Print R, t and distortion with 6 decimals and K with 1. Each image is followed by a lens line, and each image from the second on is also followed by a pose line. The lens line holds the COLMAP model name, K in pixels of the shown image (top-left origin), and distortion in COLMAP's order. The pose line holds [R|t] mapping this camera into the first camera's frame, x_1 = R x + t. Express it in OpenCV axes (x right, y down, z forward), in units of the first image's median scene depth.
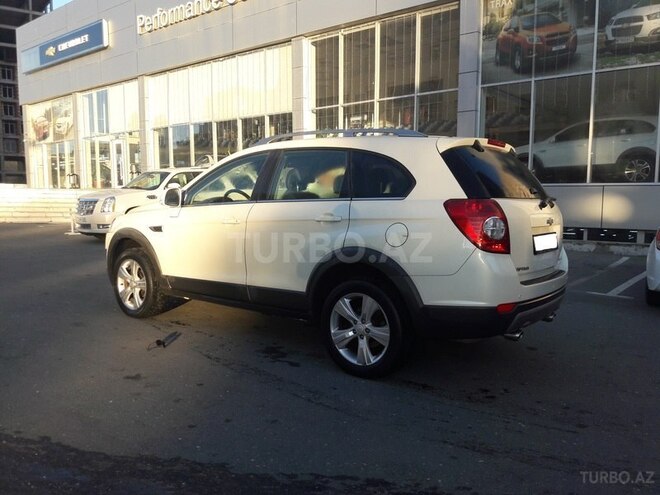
lens RADIAL K [[513.7, 0, 330.0], [0, 513.7, 247.5], [0, 0, 1]] dist [0.000481, -0.004672]
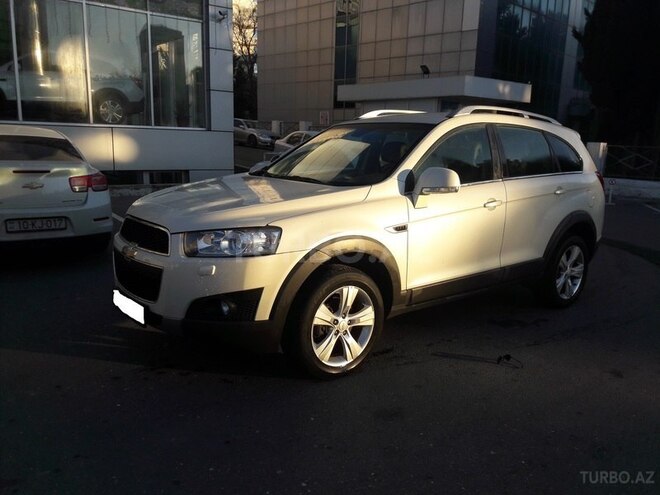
lens RADIAL K [[533.5, 0, 330.0], [0, 533.5, 247.5], [0, 0, 1]] dist [-0.005406, -0.011592]
pose [[0.300483, -0.194828, 0.933677, -1.046653], [0.072134, 0.980754, 0.181437, -0.149236], [-0.951056, 0.012831, 0.308753, 0.871601]]
